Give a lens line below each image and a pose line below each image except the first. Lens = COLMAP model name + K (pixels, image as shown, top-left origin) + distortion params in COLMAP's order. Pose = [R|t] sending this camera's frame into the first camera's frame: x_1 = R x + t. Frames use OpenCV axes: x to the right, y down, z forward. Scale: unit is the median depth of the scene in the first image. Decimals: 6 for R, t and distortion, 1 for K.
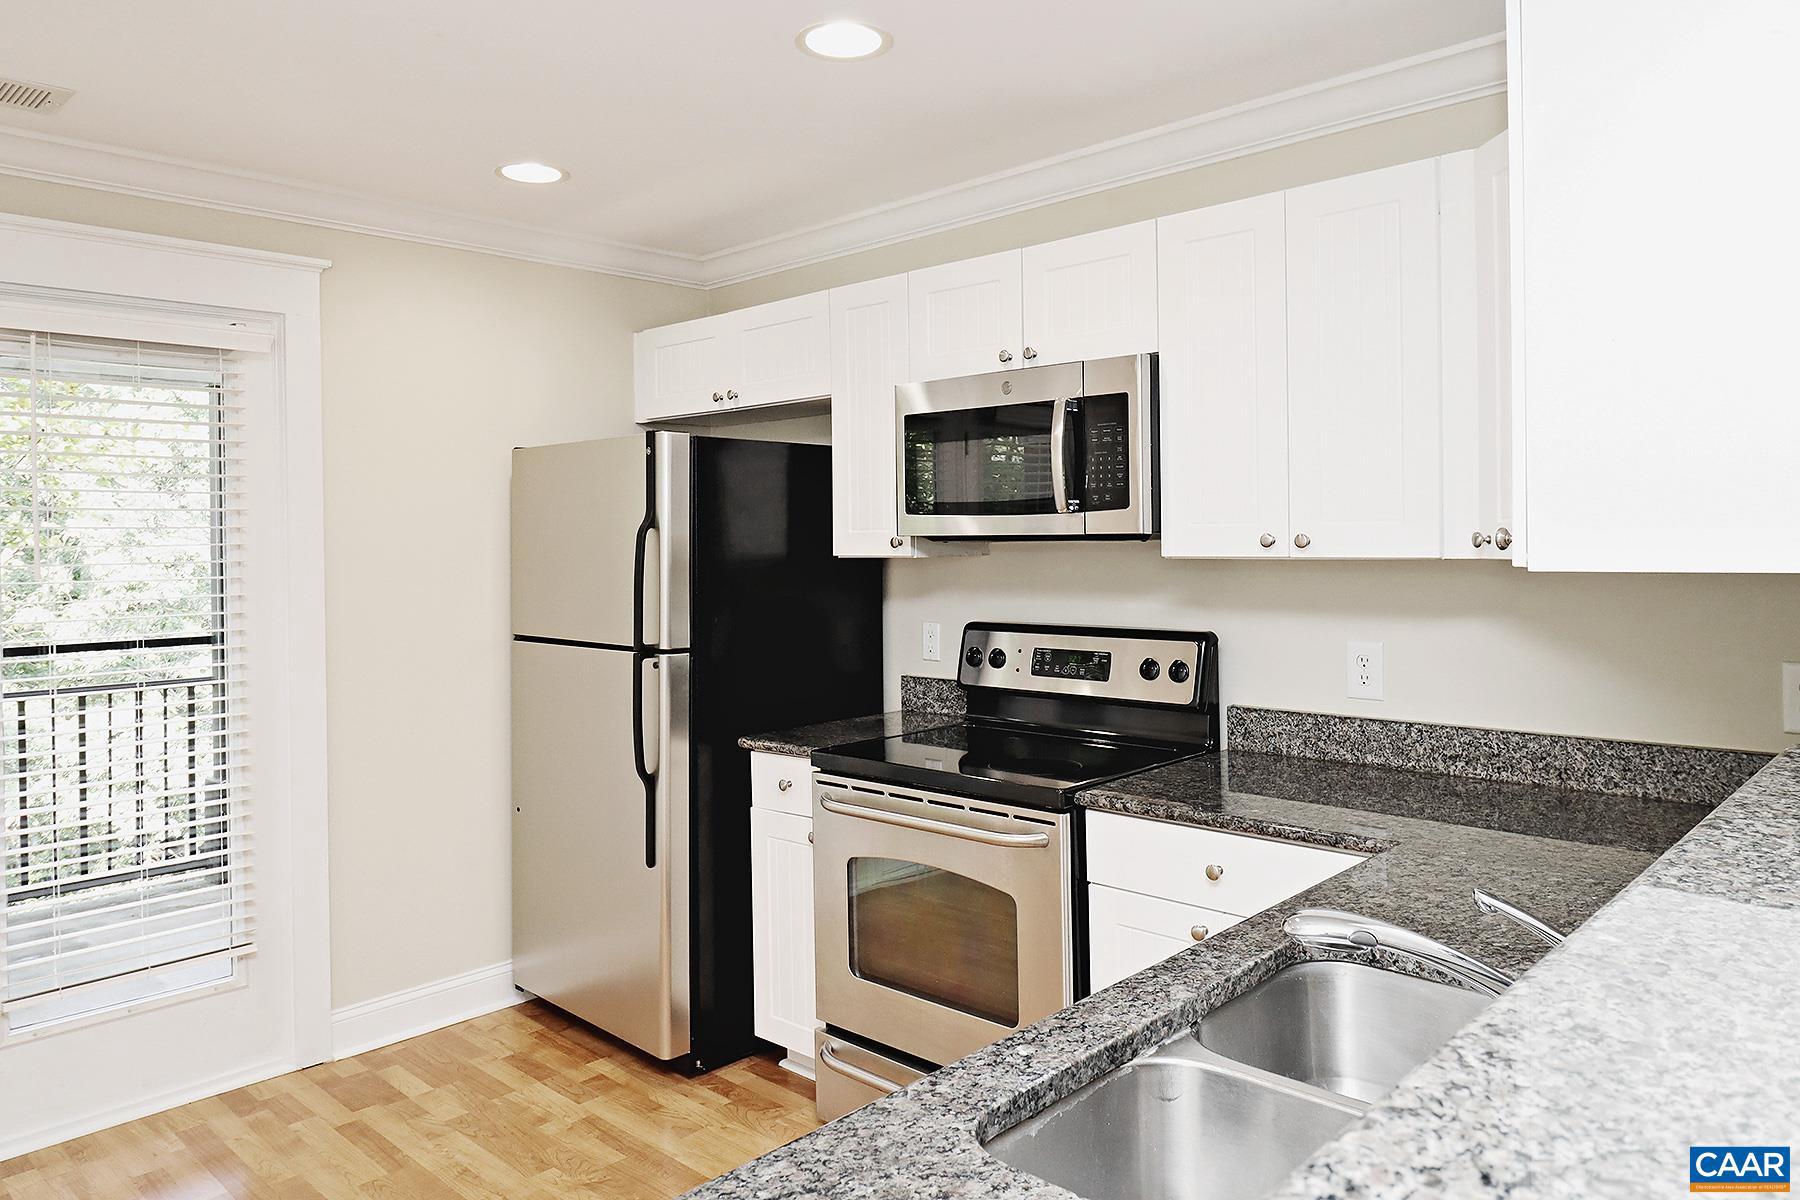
lens RADIAL K [[1130.4, 0, 900.9], [0, 1130.4, 535.7], [0, 0, 1]] dist [0.006013, 0.001321]
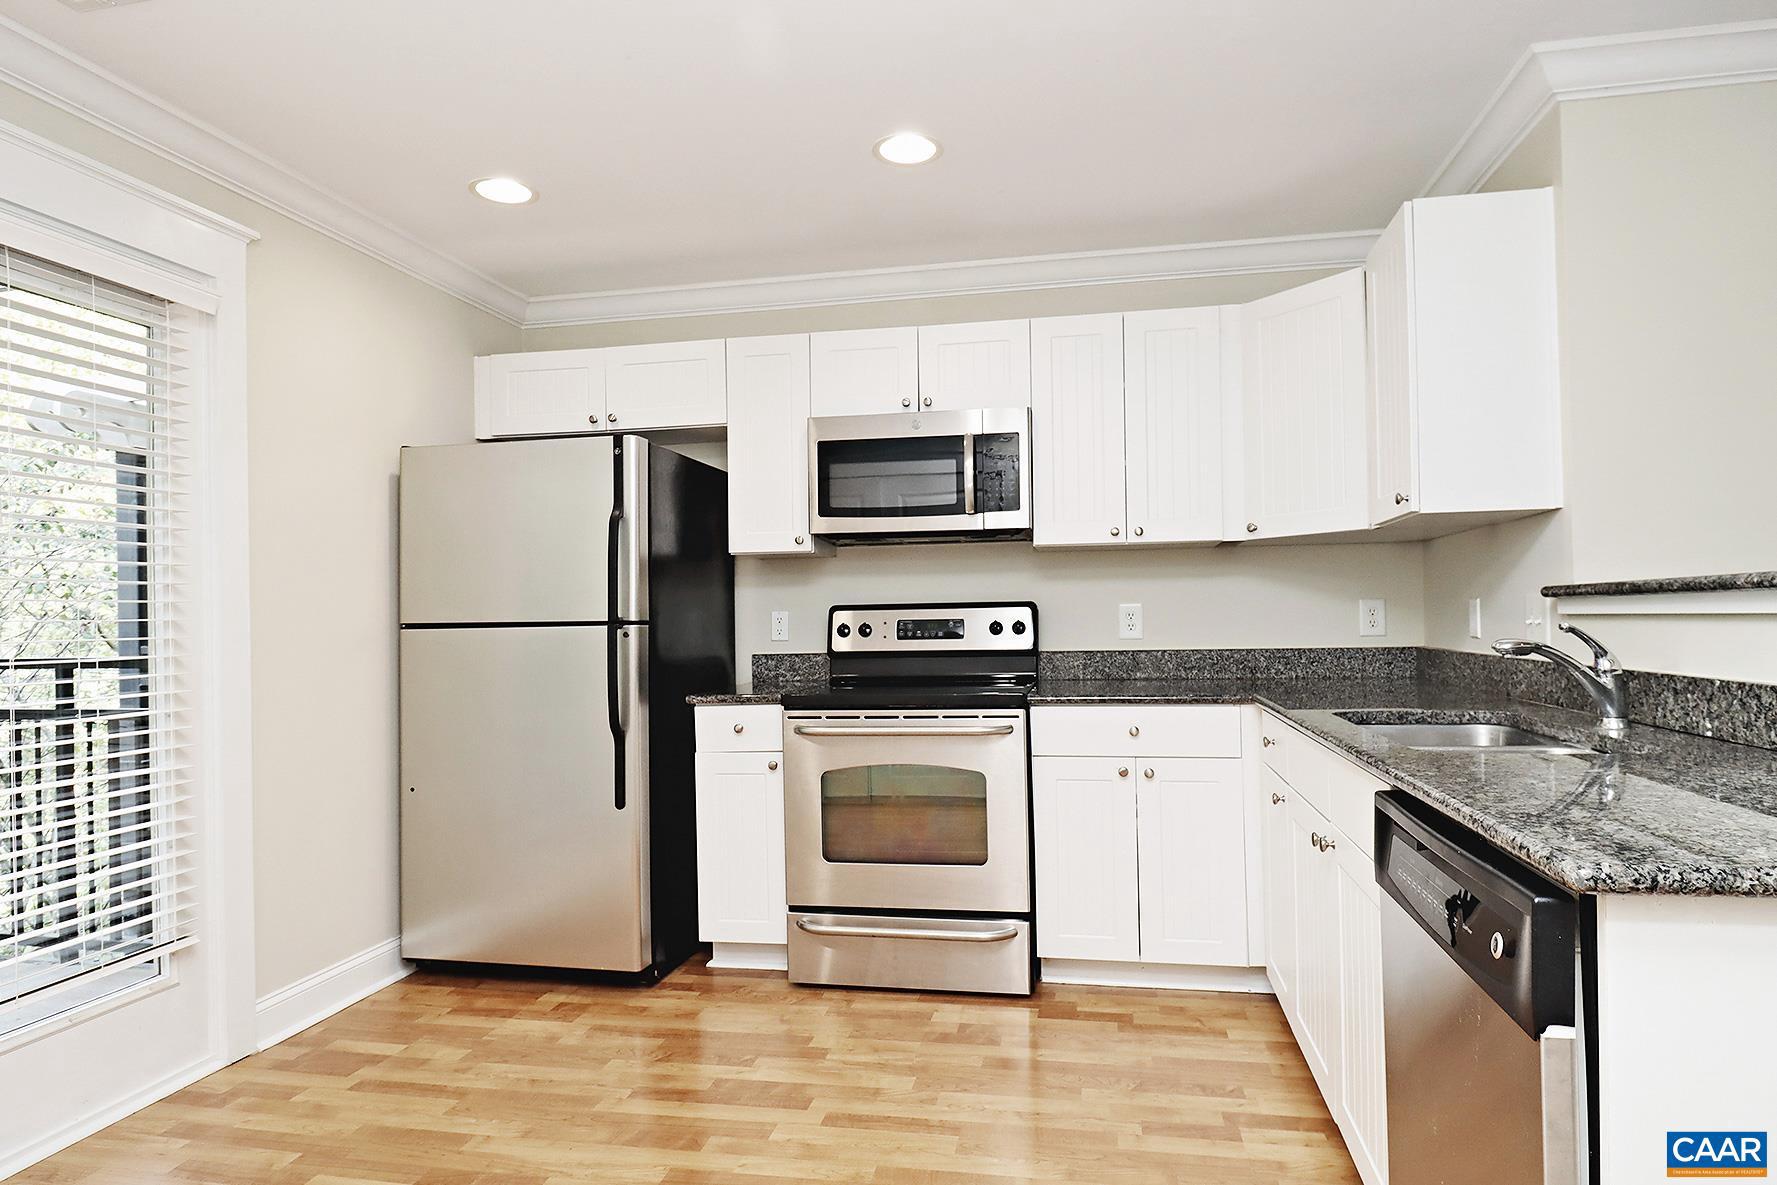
lens RADIAL K [[931.5, 0, 888.5], [0, 931.5, 592.5], [0, 0, 1]] dist [-0.003144, -0.001346]
pose [[0.860719, 0.011394, 0.508952, -0.474439], [-0.001971, 0.999817, -0.019050, 0.089131], [-0.509076, 0.015394, 0.860584, 0.036102]]
